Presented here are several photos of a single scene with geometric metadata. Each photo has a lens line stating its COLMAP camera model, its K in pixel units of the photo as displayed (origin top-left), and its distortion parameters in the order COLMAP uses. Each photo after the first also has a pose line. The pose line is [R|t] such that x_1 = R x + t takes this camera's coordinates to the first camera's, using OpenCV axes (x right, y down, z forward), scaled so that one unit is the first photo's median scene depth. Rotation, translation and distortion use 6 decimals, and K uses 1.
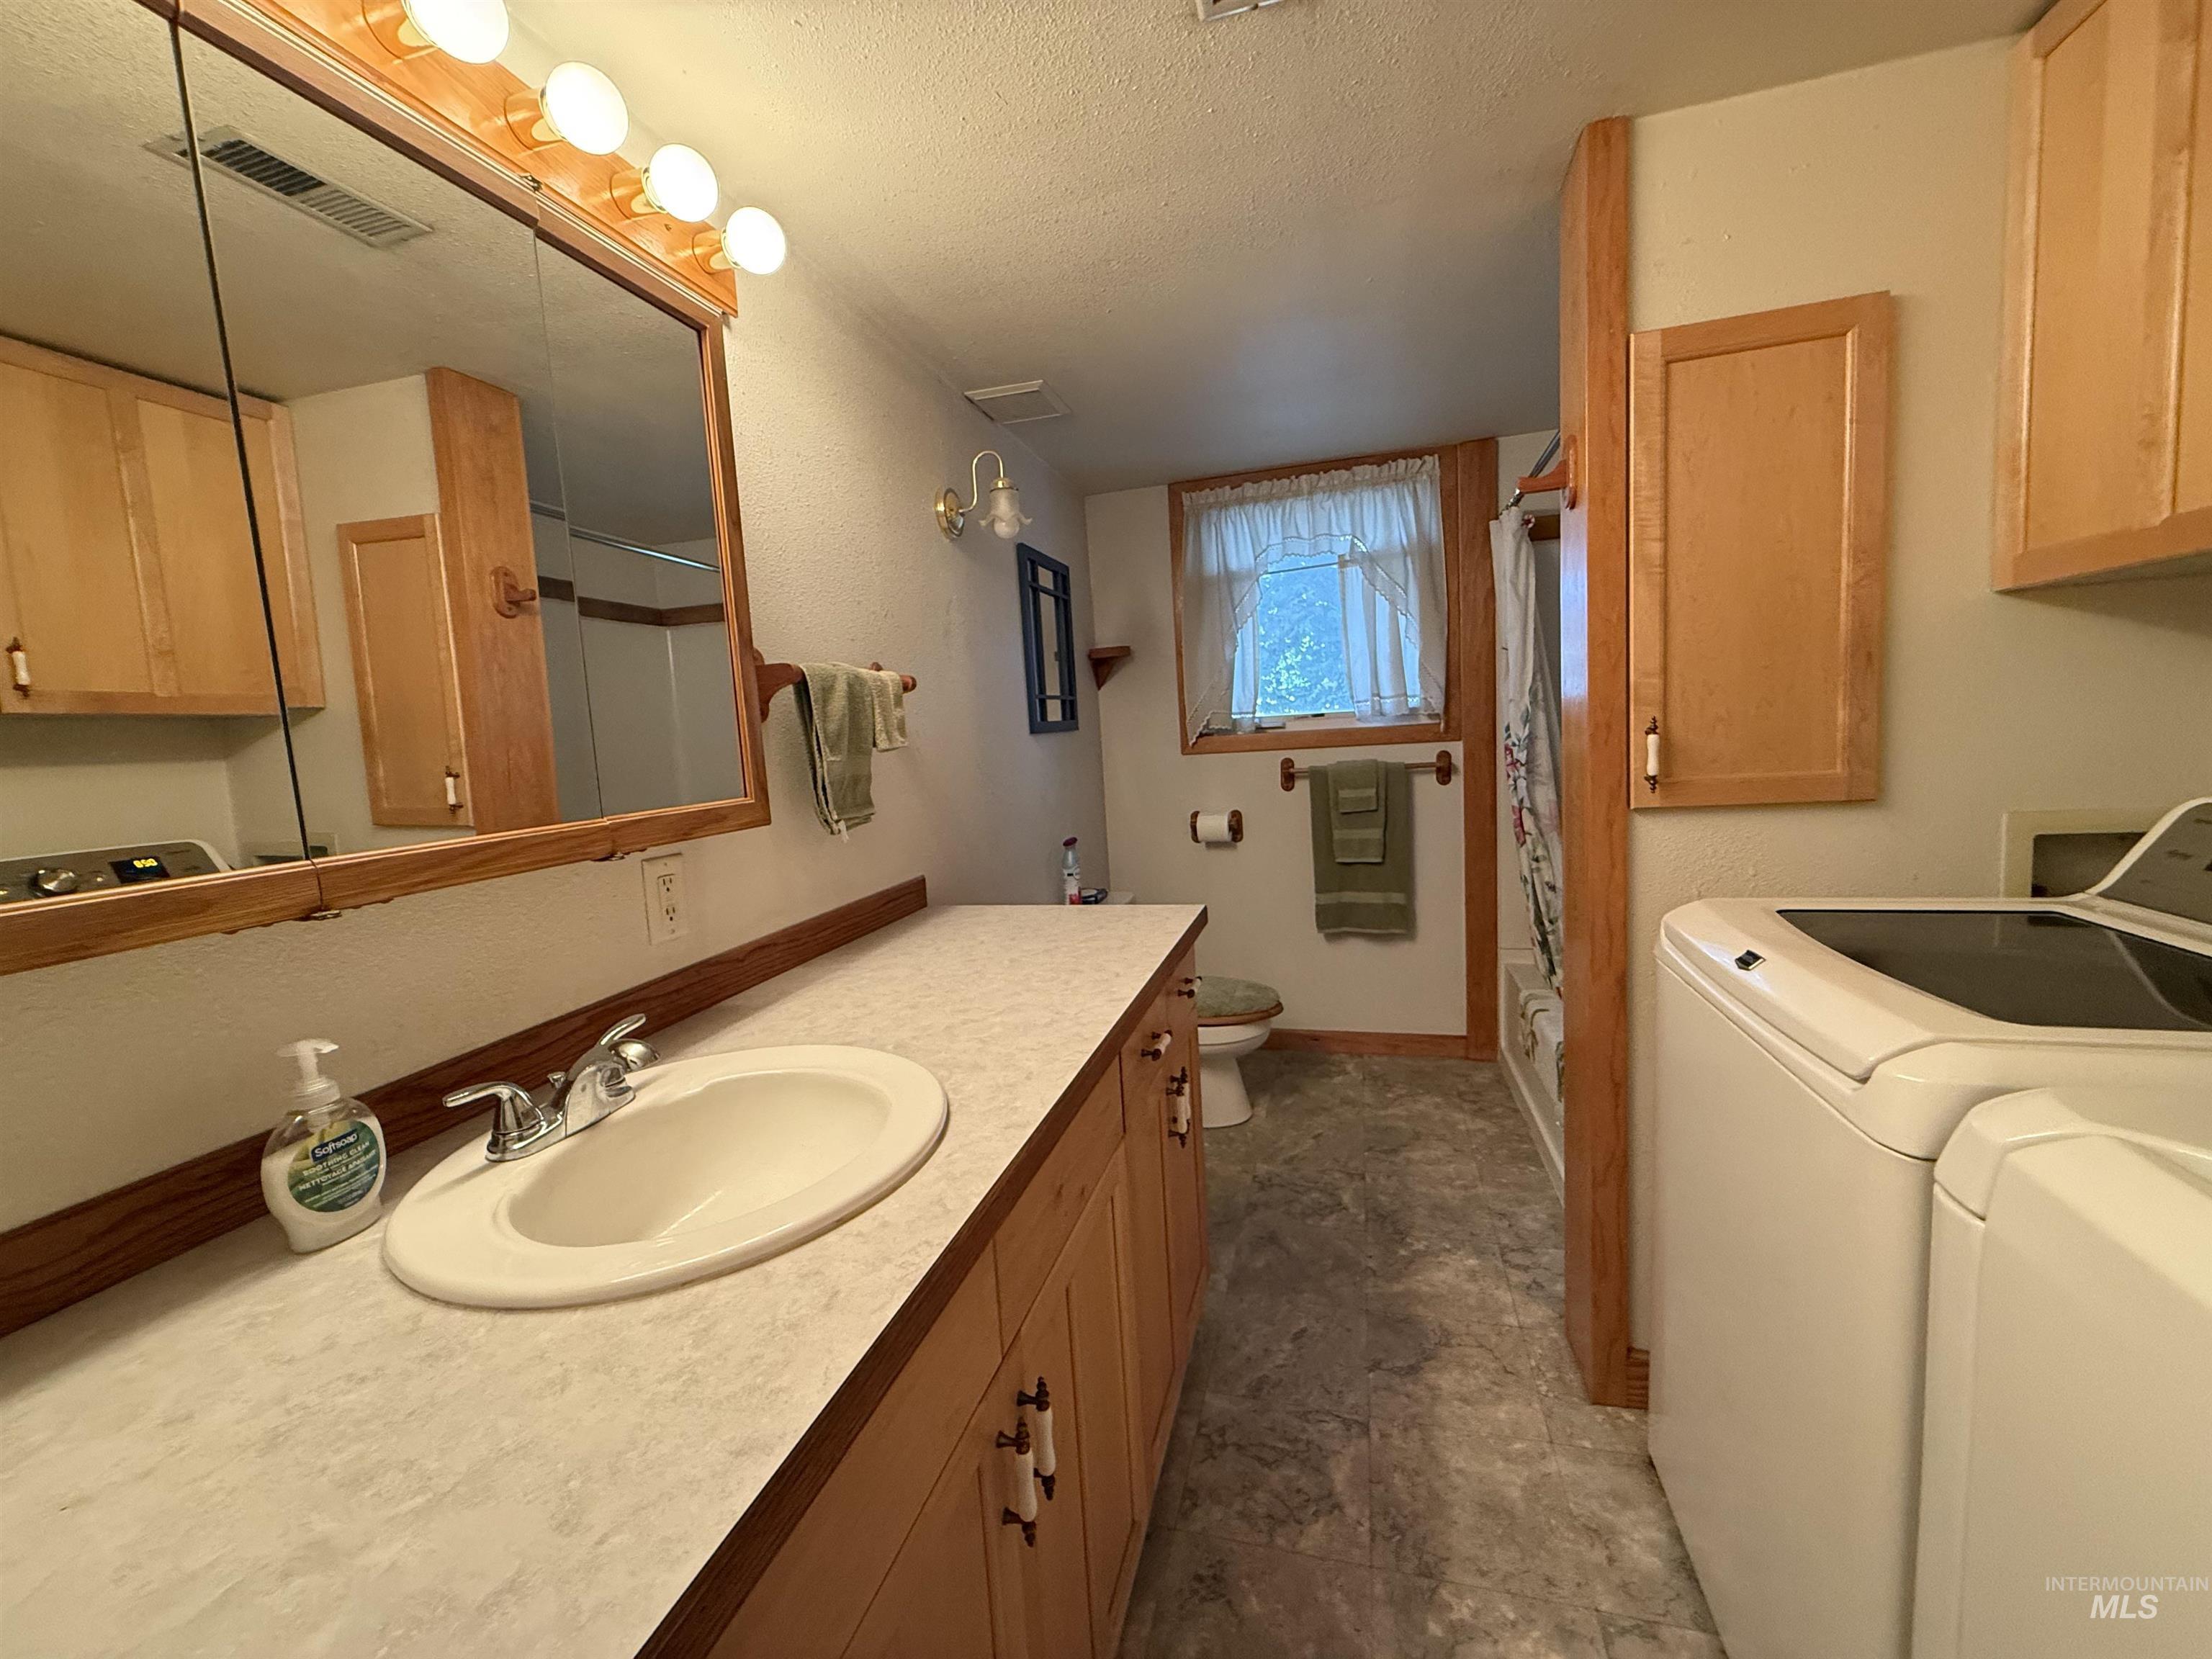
lens RADIAL K [[878.5, 0, 1103.4], [0, 878.5, 827.3], [0, 0, 1]] dist [0.002610, 0.000137]
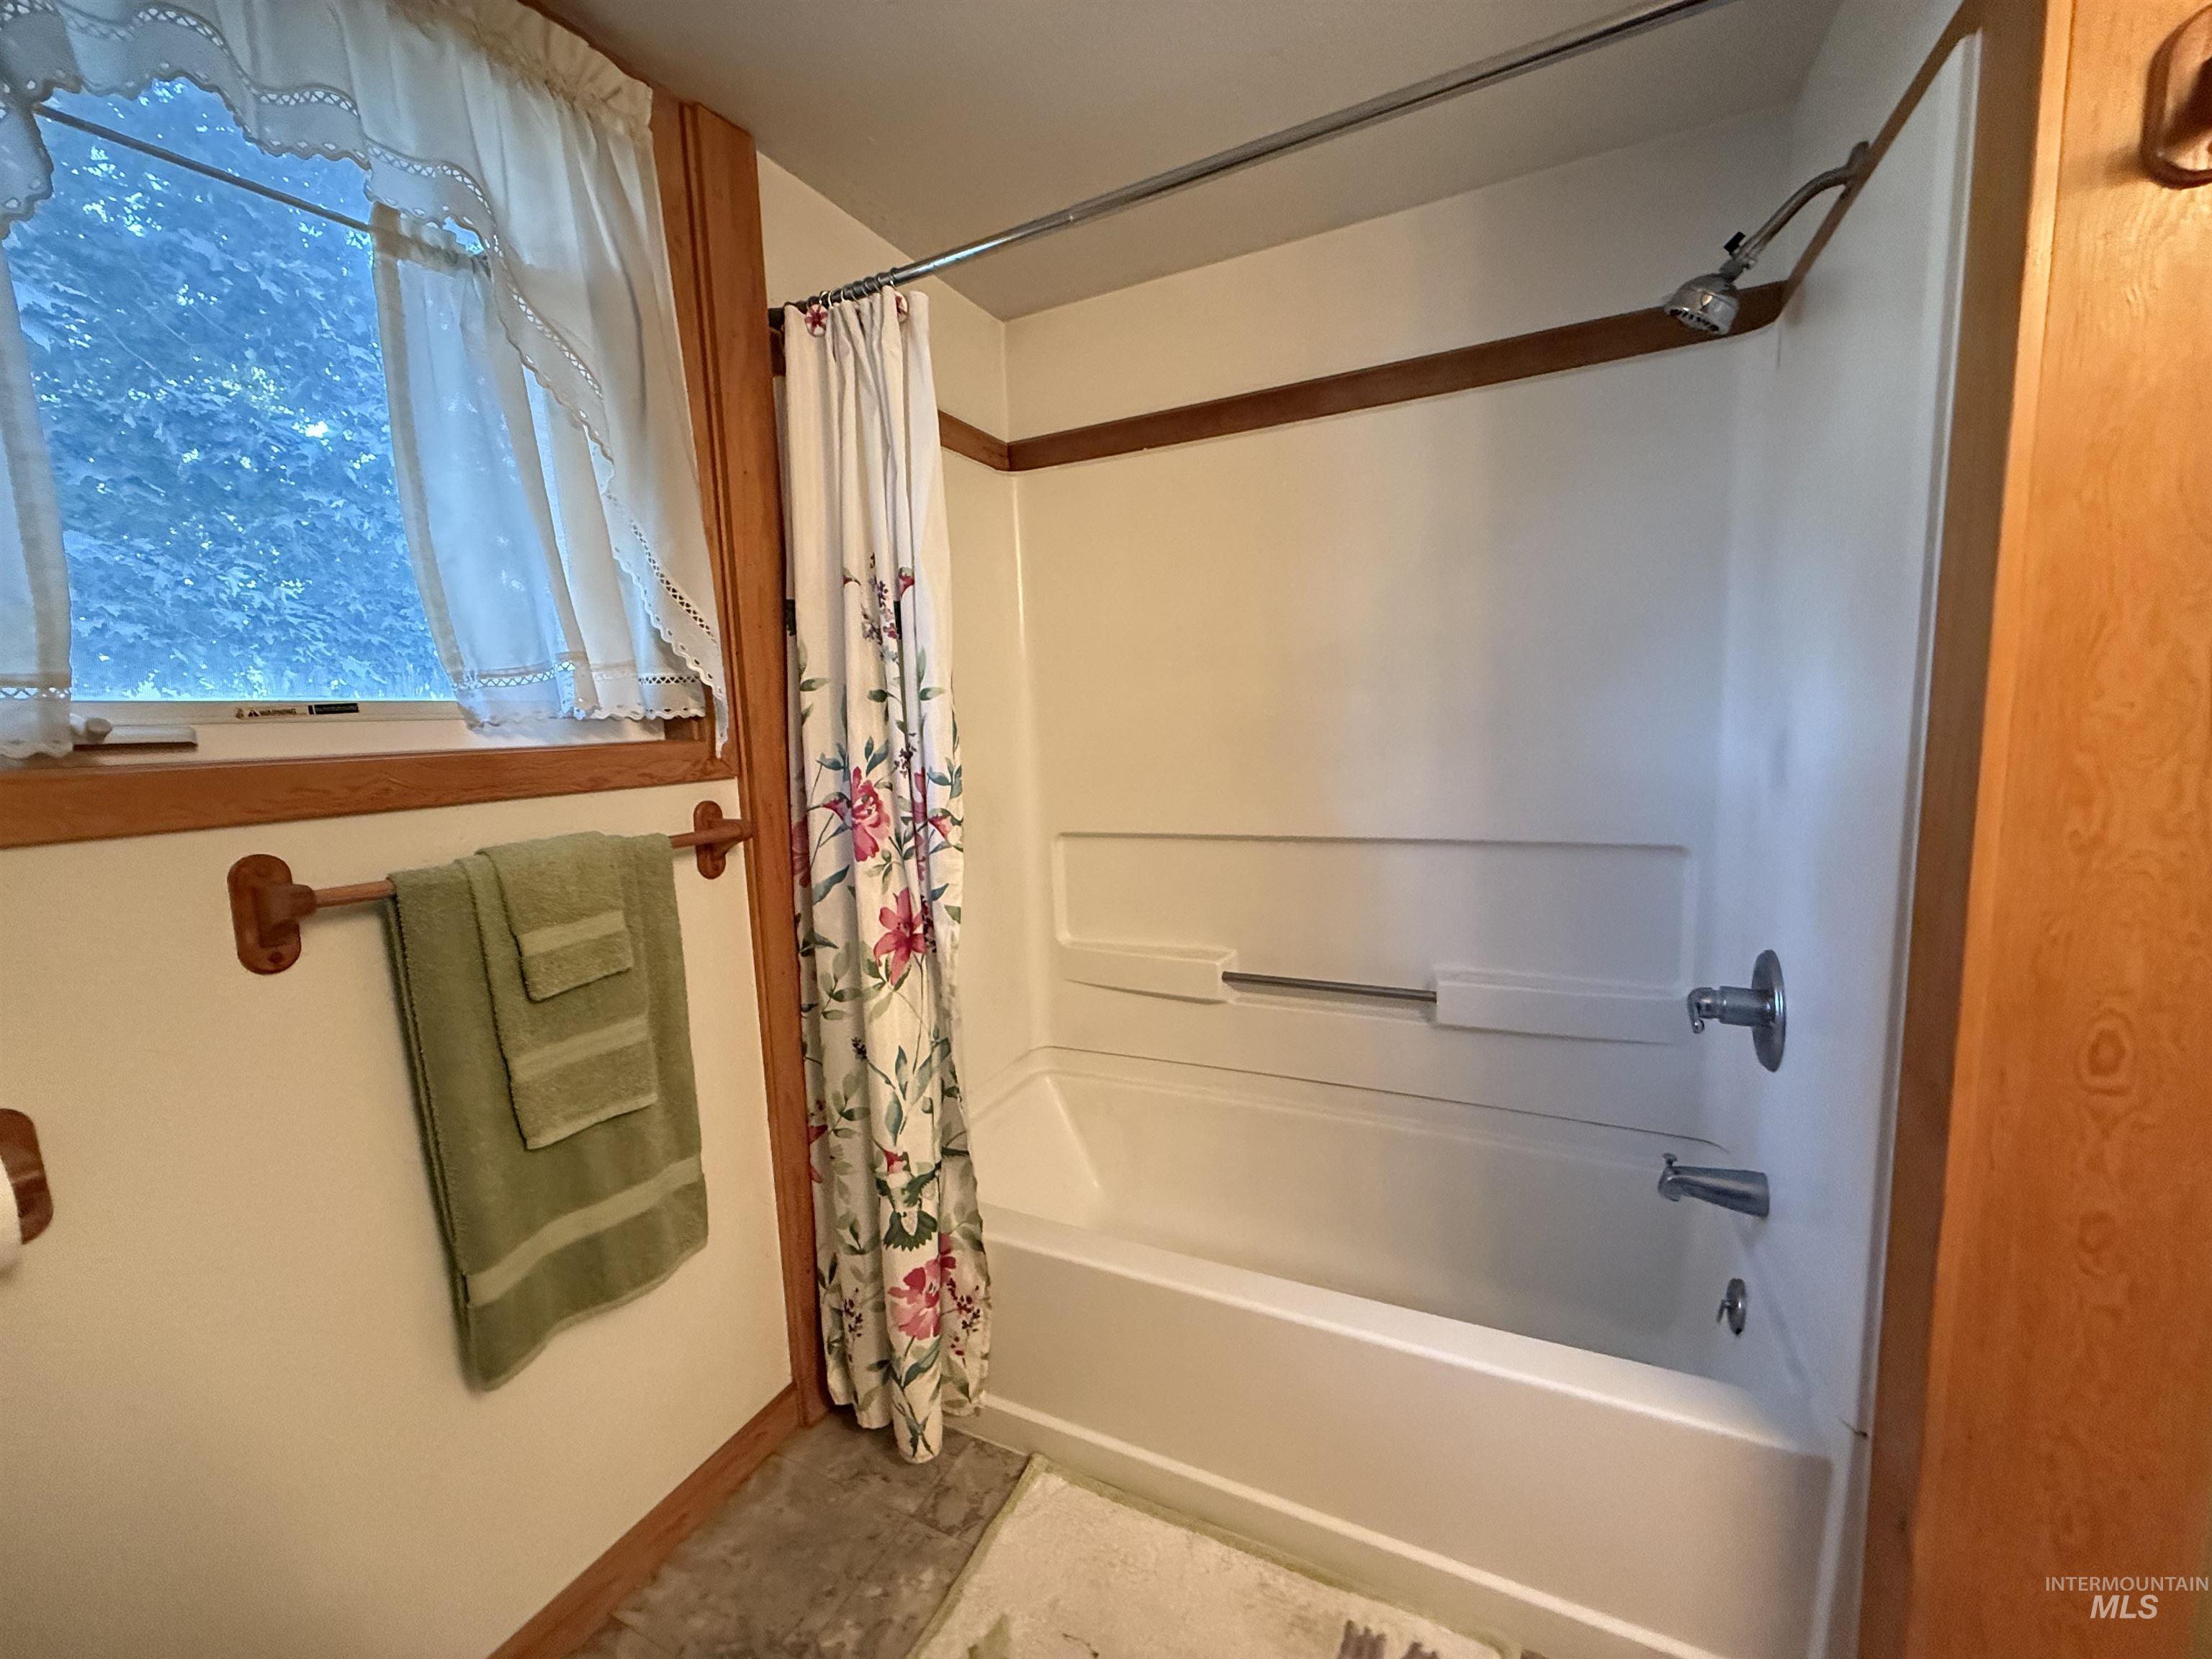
lens RADIAL K [[878.5, 0, 1103.4], [0, 878.5, 827.3], [0, 0, 1]] dist [0.002610, 0.000137]
pose [[0.189725, -0.069563, 0.979370, -0.010977], [0.126509, 0.990904, 0.045875, -0.067321], [-0.973653, 0.115196, 0.196800, 0.695949]]
